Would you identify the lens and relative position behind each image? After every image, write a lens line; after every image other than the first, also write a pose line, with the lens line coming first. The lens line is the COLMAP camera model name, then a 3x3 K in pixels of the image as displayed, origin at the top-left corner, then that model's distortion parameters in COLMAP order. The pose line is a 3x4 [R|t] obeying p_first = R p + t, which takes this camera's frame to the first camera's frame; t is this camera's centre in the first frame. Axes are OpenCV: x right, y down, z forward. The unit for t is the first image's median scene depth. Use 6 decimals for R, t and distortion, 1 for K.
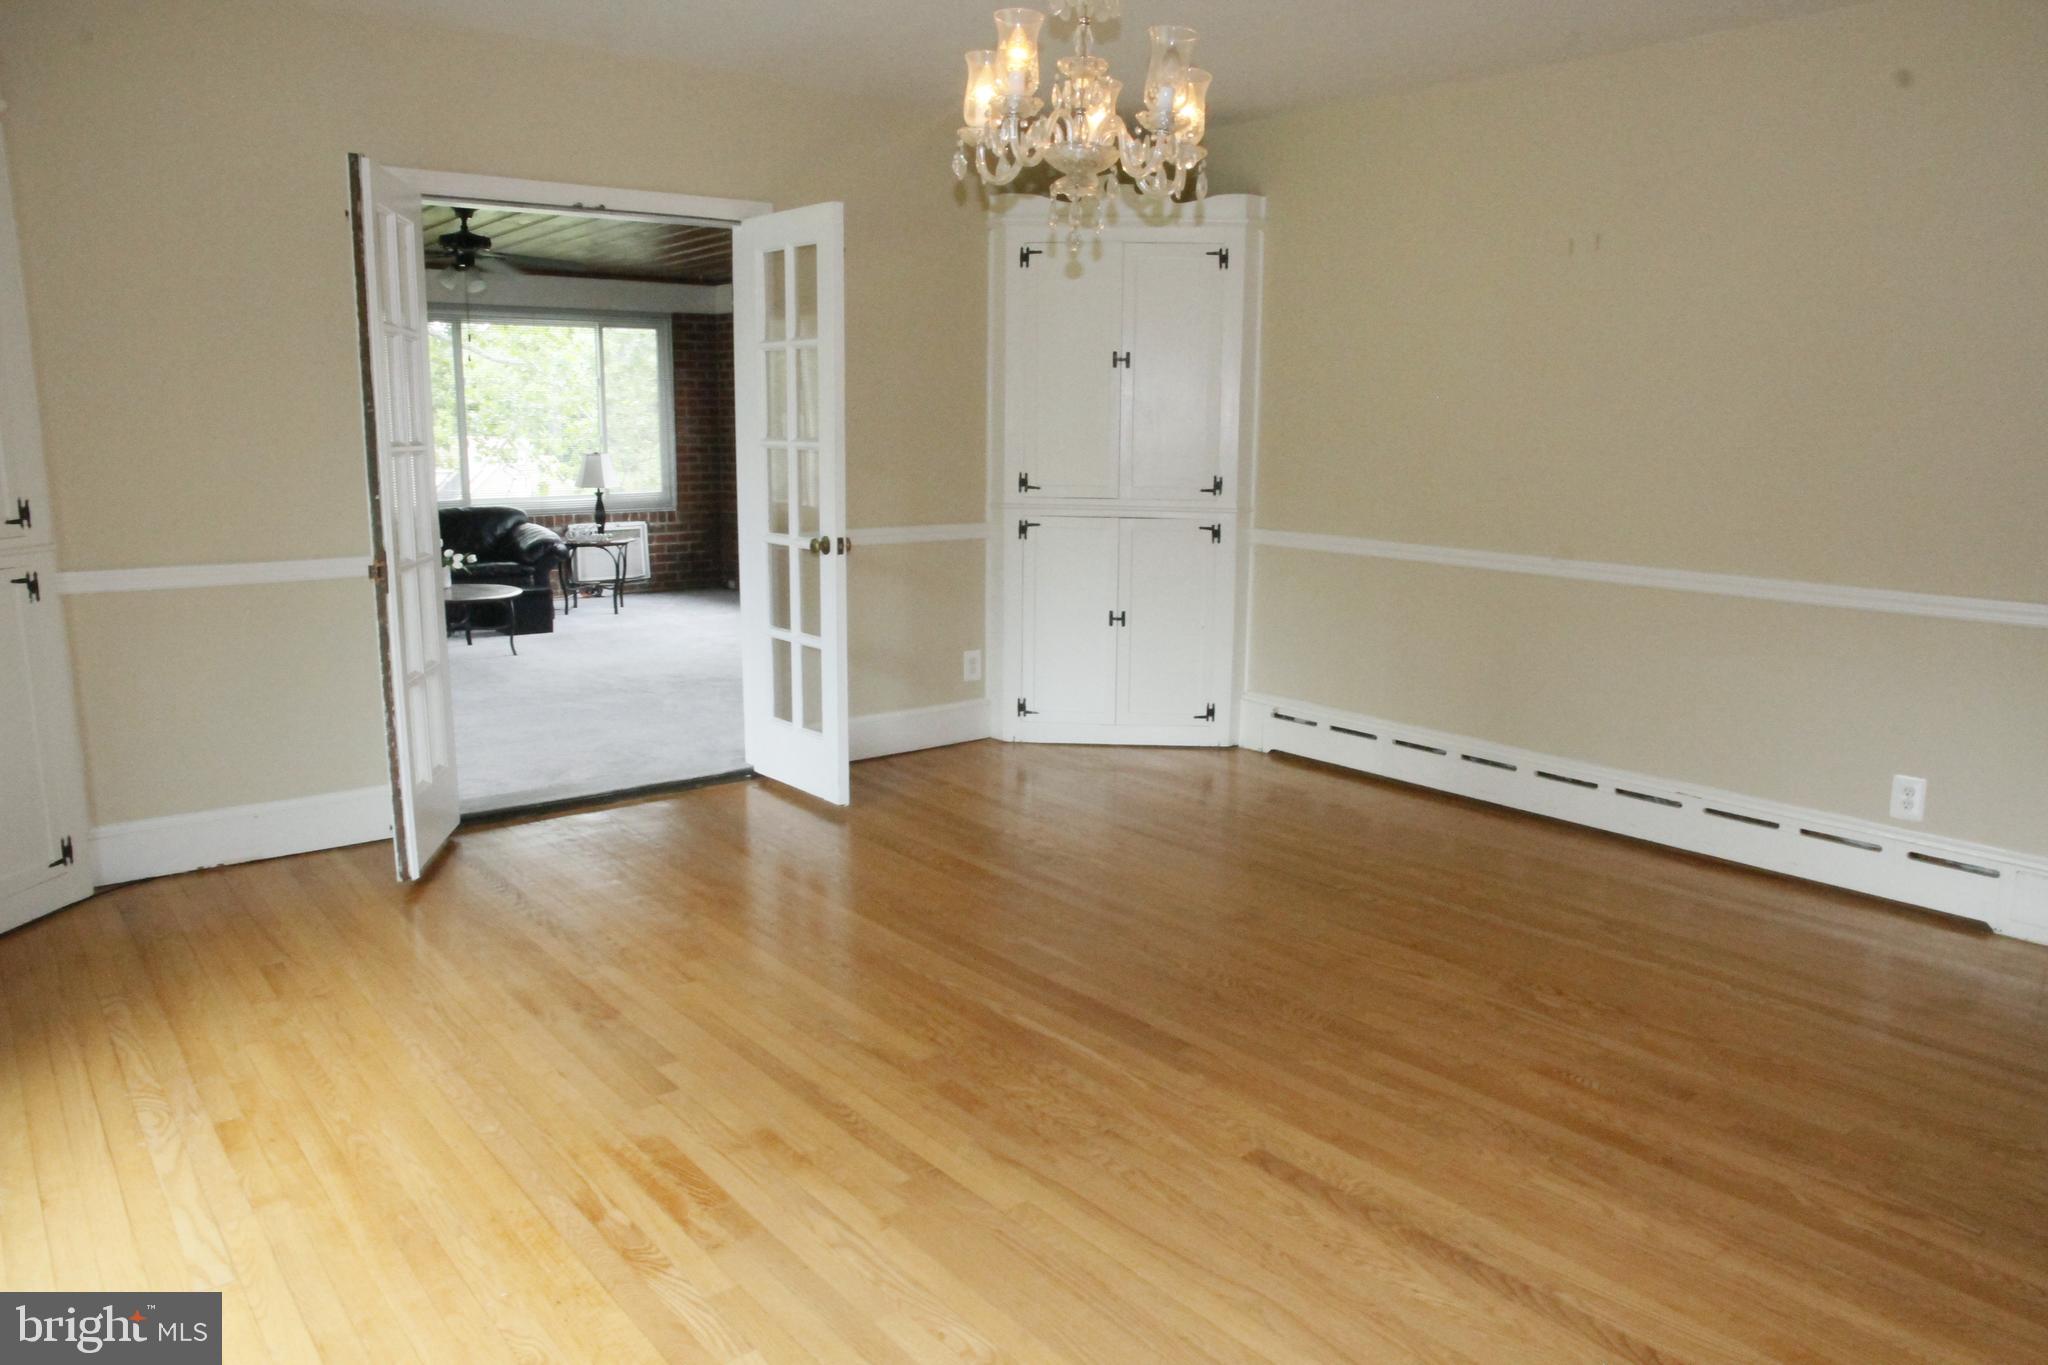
lens RADIAL K [[1411.5, 0, 1031.9], [0, 1411.5, 720.4], [0, 0, 1]] dist [-0.127291, 0.090636]
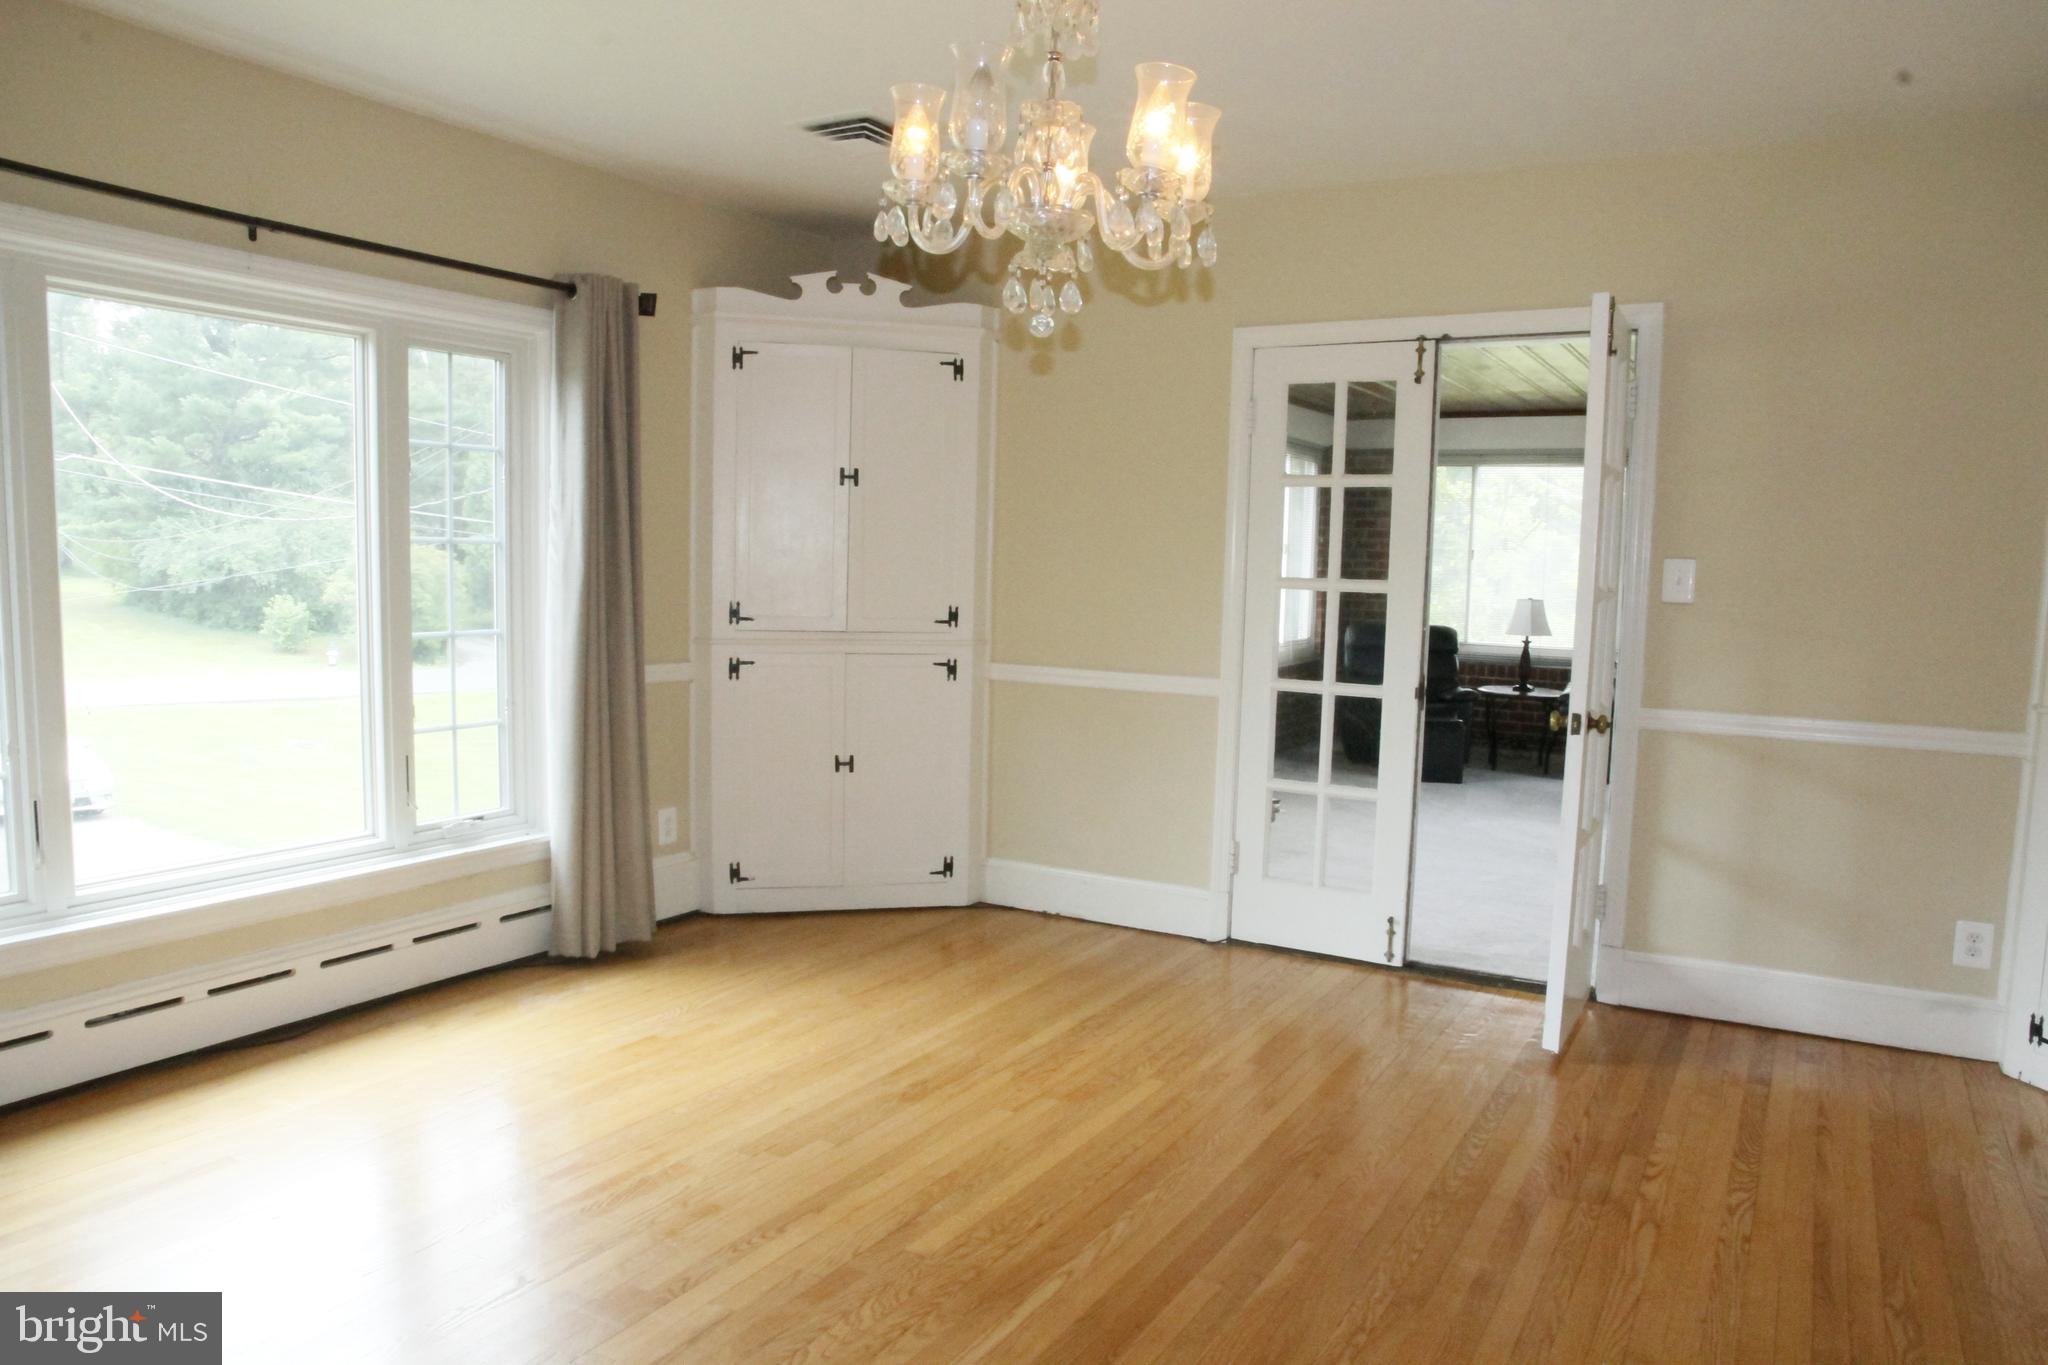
lens RADIAL K [[1383.3, 0, 1024.0], [0, 1383.3, 682.5], [0, 0, 1]] dist [-0.124429, 0.082394]
pose [[0.351686, 0.080704, -0.932633, 0.659625], [-0.214063, 0.976812, 0.003806, -0.118340], [0.911314, 0.198304, 0.360807, 0.623326]]
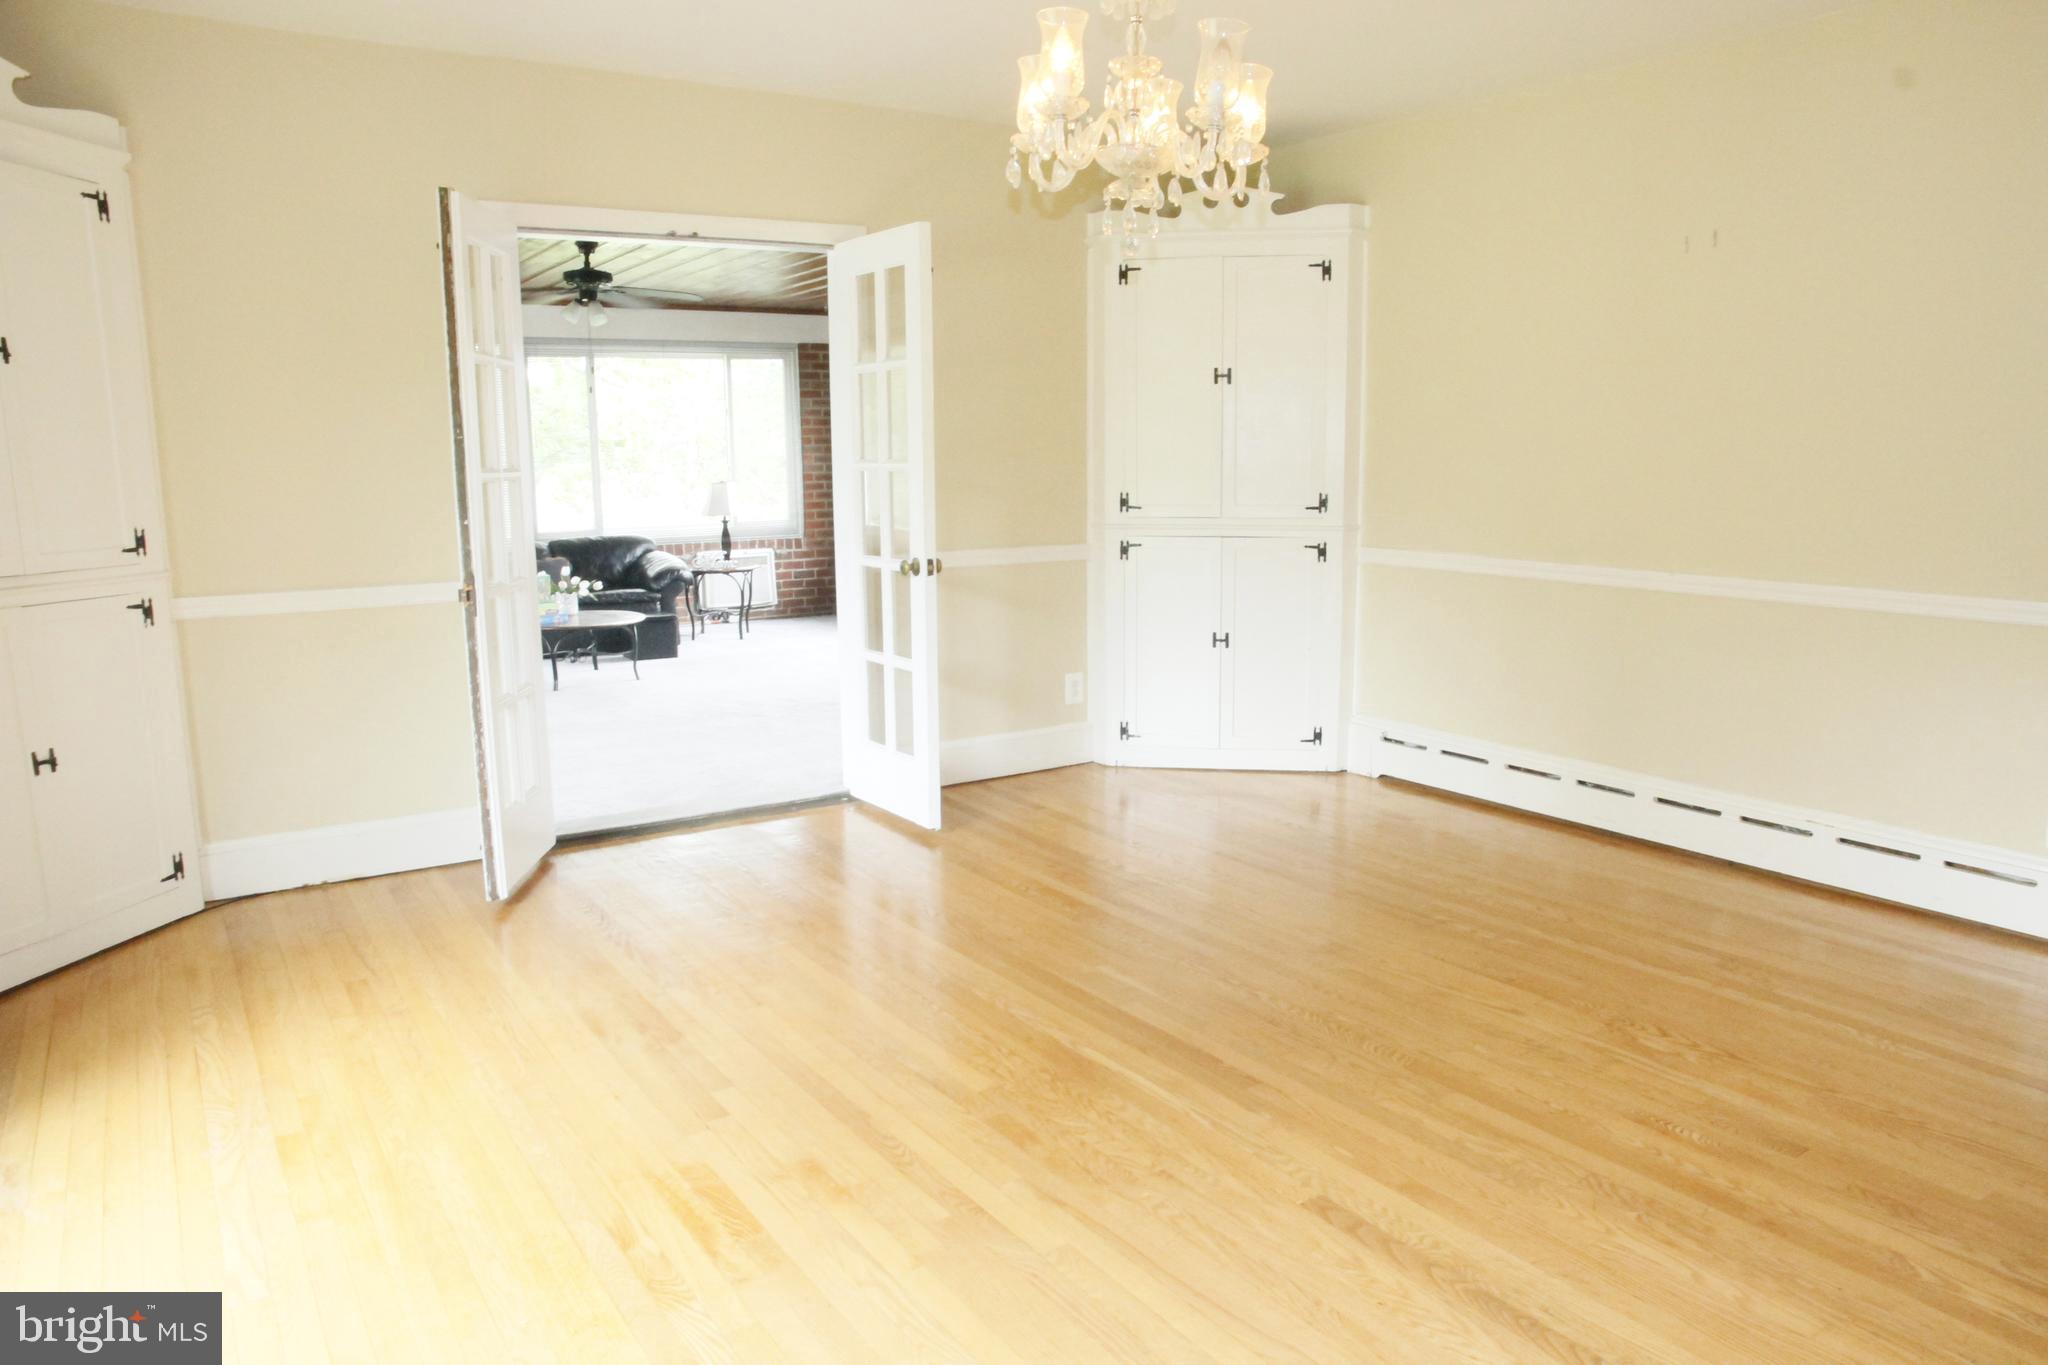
lens RADIAL K [[1408.2, 0, 1035.8], [0, 1408.2, 714.4], [0, 0, 1]] dist [-0.124477, 0.083638]
pose [[0.995040, -0.000707, -0.099469, 0.051736], [-0.001581, 0.999736, -0.022914, 0.003113], [0.099459, 0.022958, 0.994777, 0.033244]]
